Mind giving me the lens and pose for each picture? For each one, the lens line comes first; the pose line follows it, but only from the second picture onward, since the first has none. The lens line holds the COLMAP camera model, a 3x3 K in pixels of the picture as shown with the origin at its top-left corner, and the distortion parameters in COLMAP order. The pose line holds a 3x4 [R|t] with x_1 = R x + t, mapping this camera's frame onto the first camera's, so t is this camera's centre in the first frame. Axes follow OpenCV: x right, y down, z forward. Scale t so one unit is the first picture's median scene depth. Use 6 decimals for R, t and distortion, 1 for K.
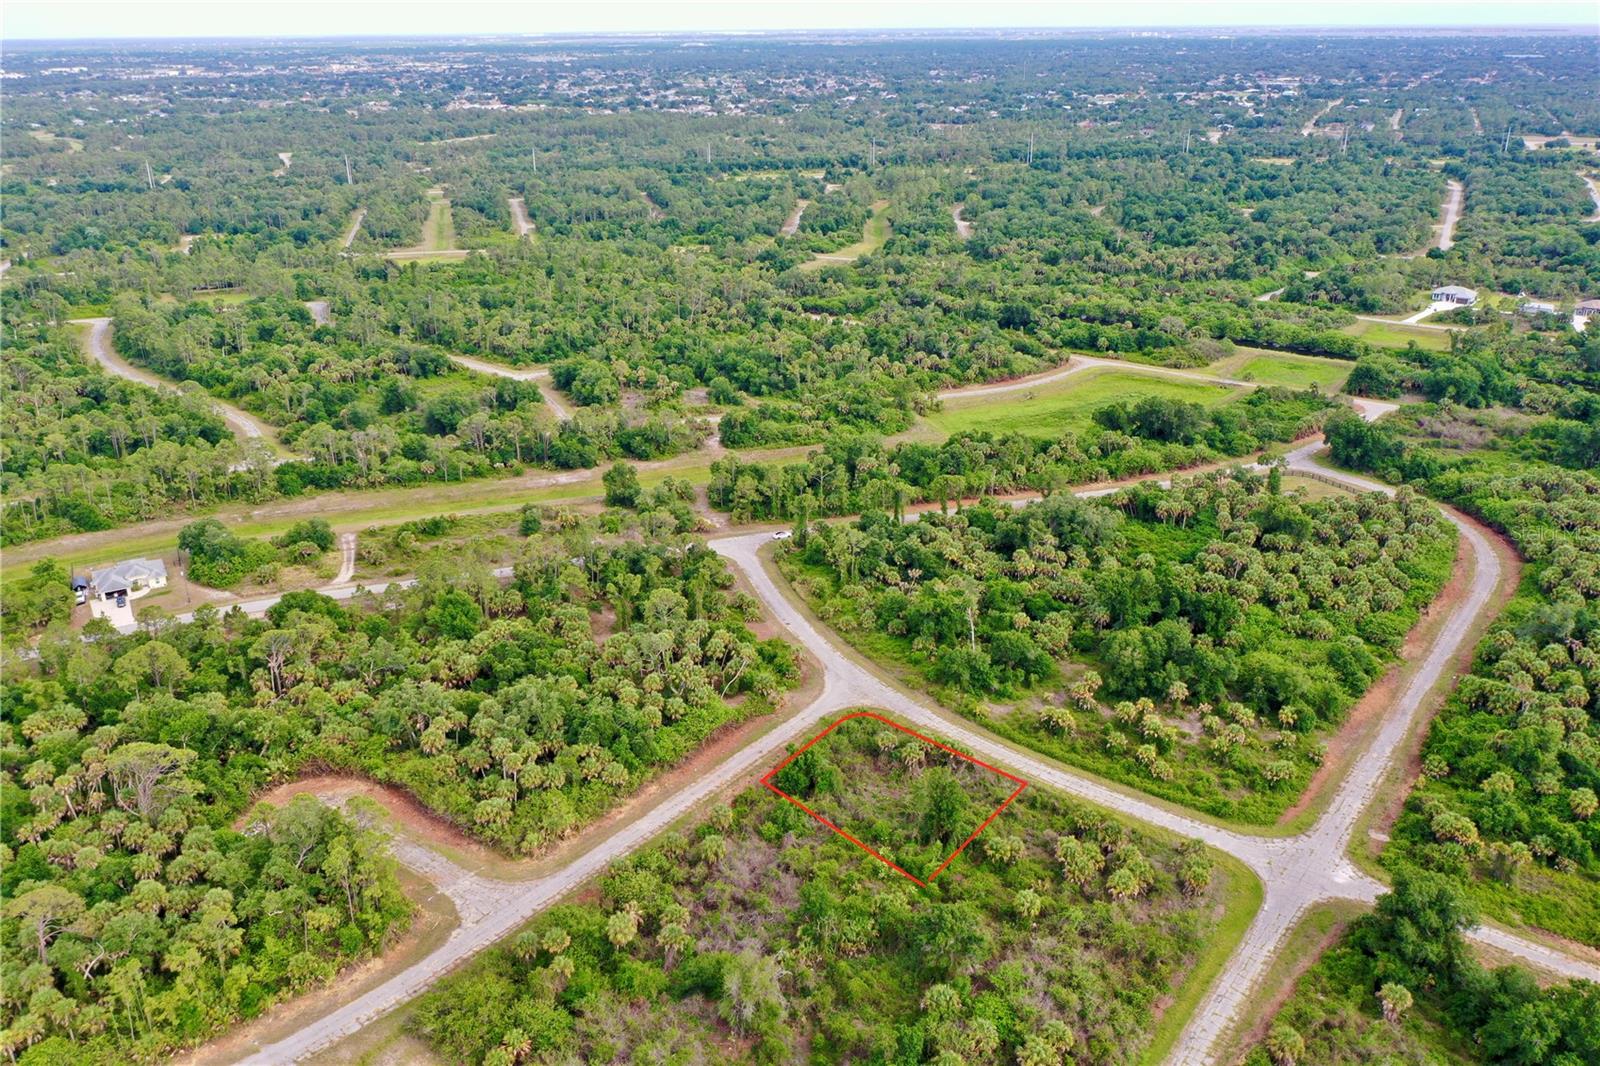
lens RADIAL K [[1262.1, 0, 800.0], [0, 1262.1, 533.0], [0, 0, 1]] dist [-0.003625, -0.000377]
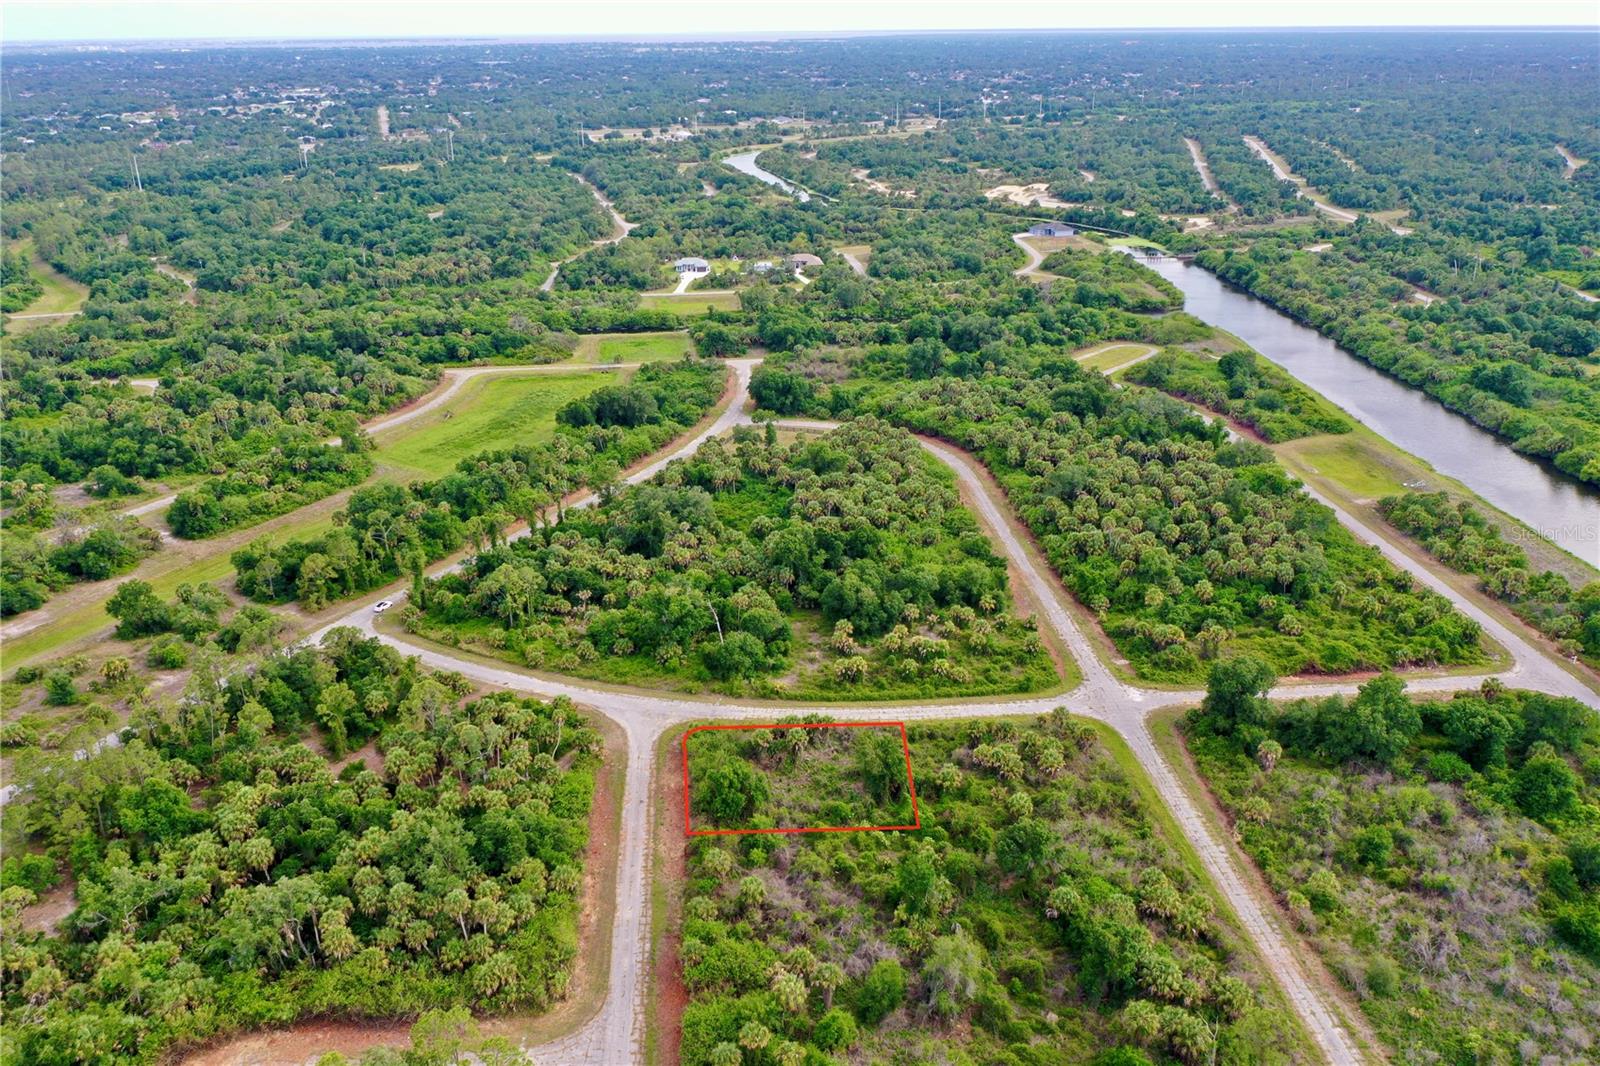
lens RADIAL K [[1262.1, 0, 800.0], [0, 1262.1, 533.0], [0, 0, 1]] dist [-0.003625, -0.000377]
pose [[0.735793, -0.252447, 0.628394, -0.440466], [0.257583, 0.962505, 0.085064, -0.061127], [-0.626306, 0.099274, 0.773231, 0.171000]]
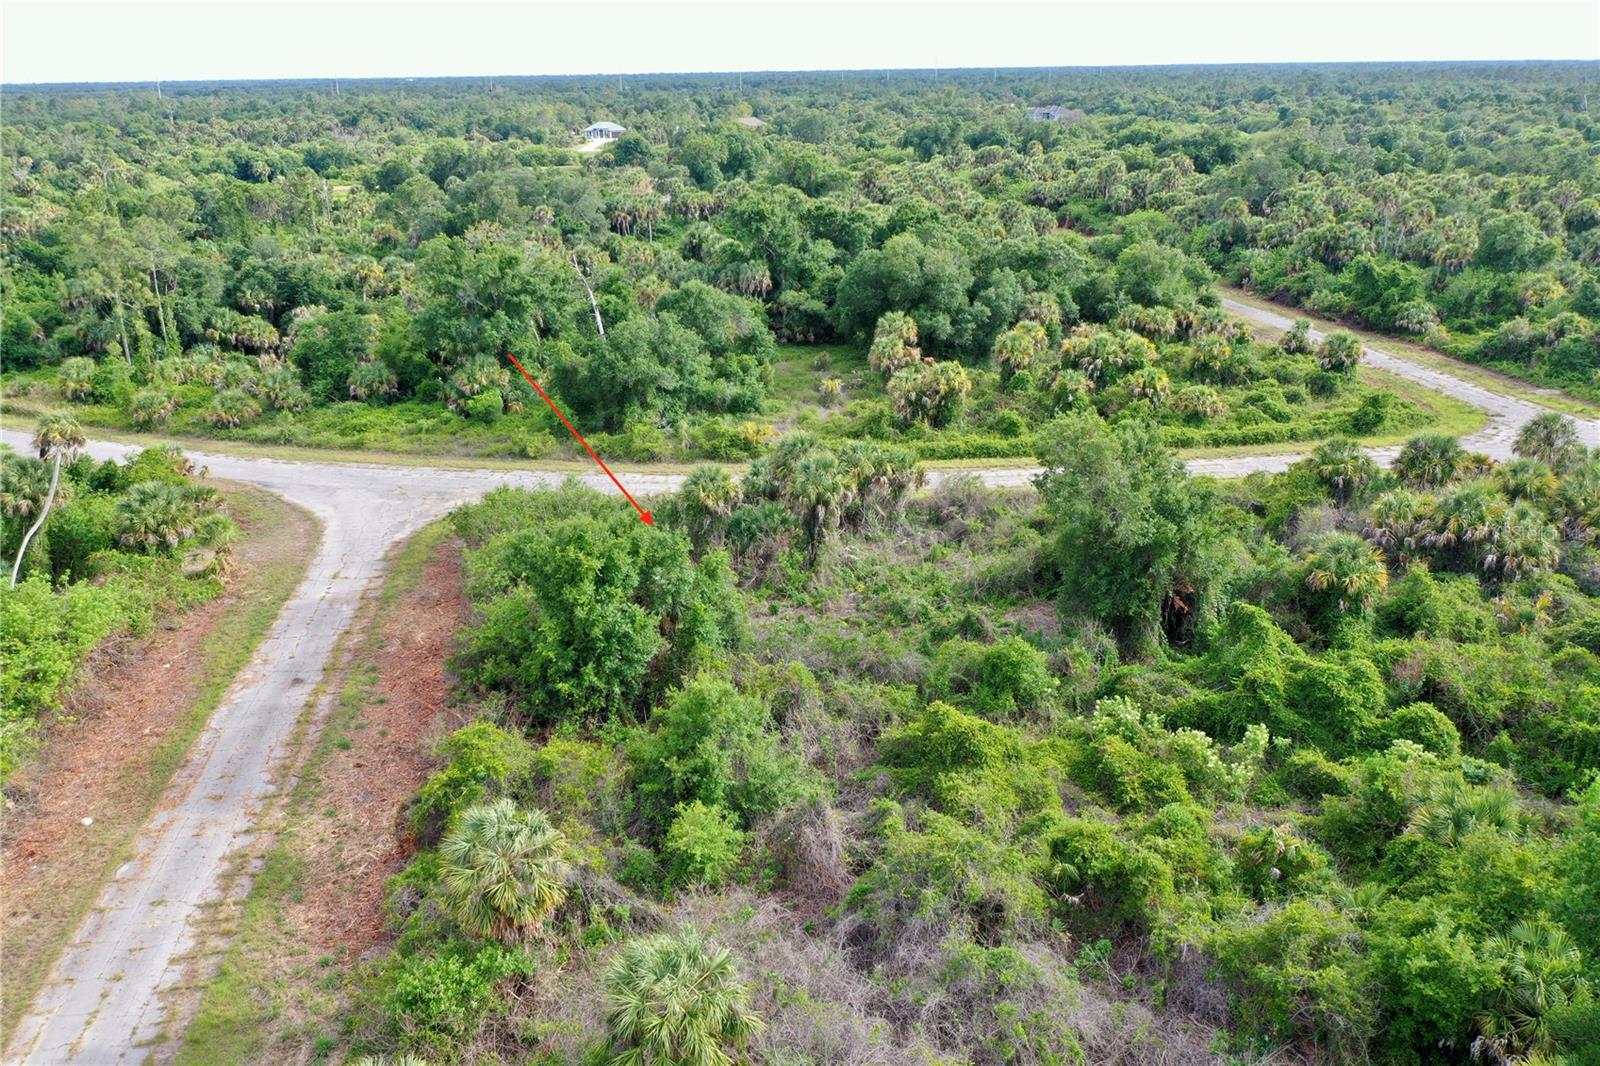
lens RADIAL K [[1262.1, 0, 800.0], [0, 1262.1, 533.0], [0, 0, 1]] dist [-0.003625, -0.000377]
pose [[0.699432, -0.245742, 0.671122, -0.118154], [0.274068, 0.959464, 0.065694, 0.142004], [-0.660061, 0.137985, 0.738430, 0.666039]]
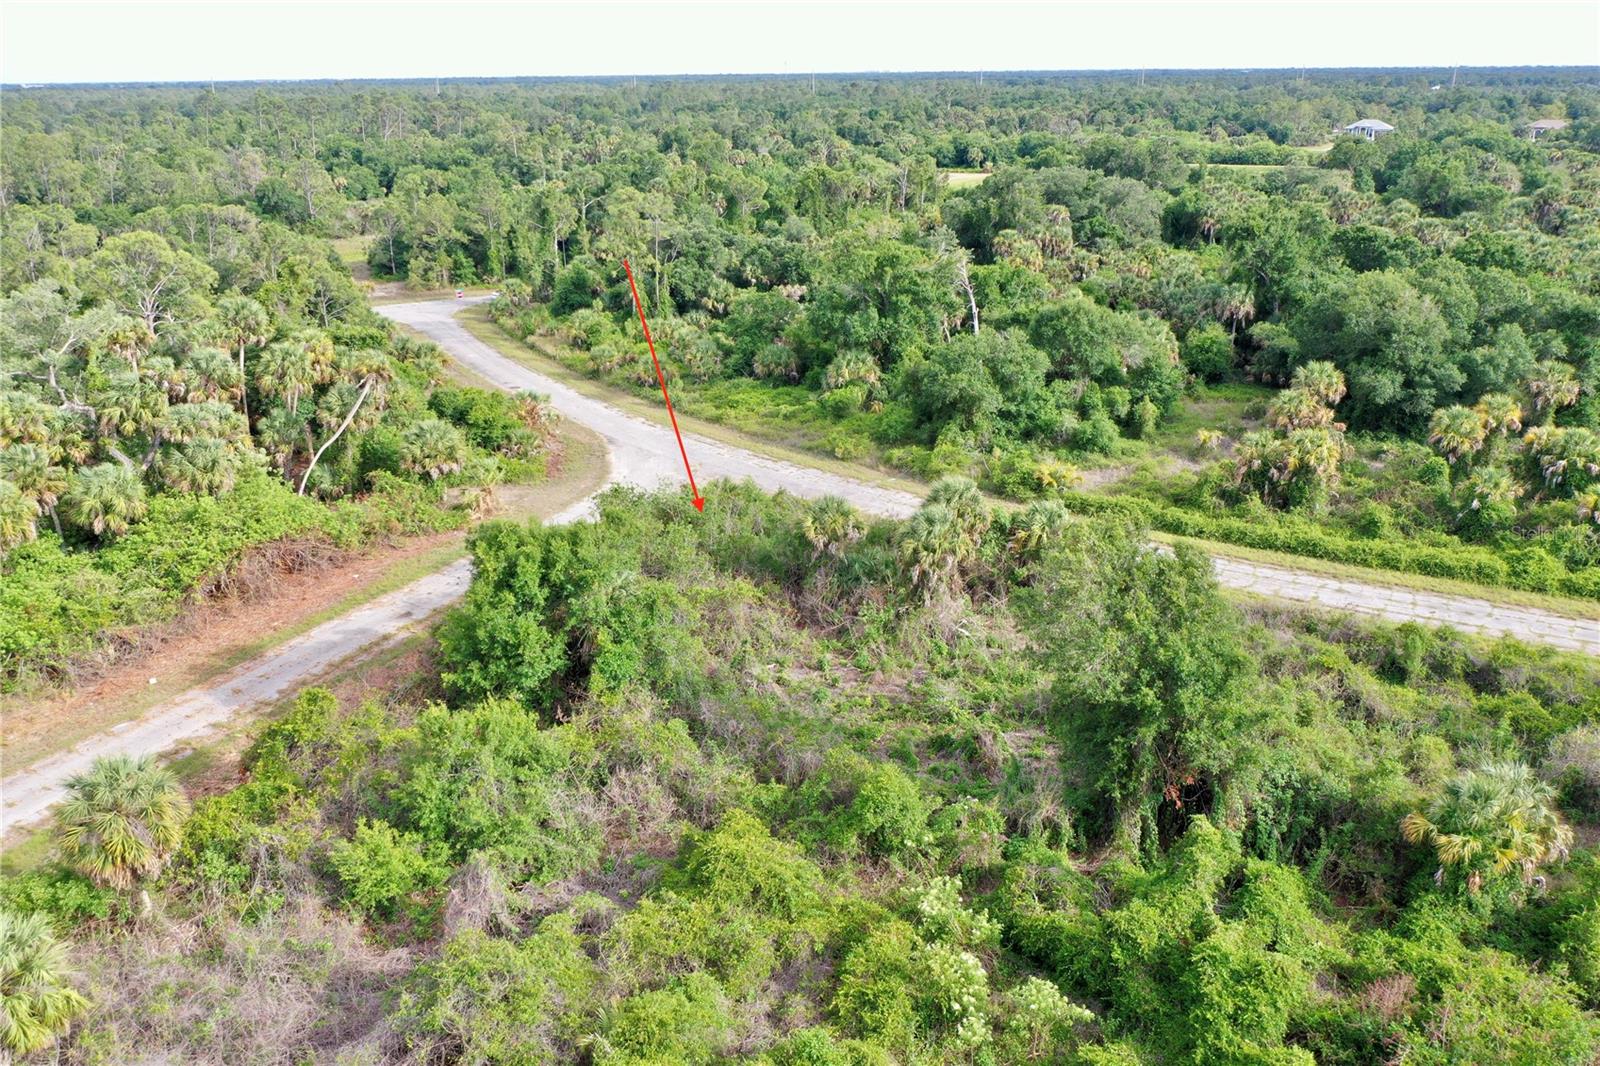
lens RADIAL K [[1262.1, 0, 800.0], [0, 1262.1, 533.0], [0, 0, 1]] dist [-0.003625, -0.000377]
pose [[0.983235, -0.062916, 0.171146, 0.009866], [0.068985, 0.997174, -0.029741, 0.155399], [-0.168791, 0.041049, 0.984797, 0.630492]]
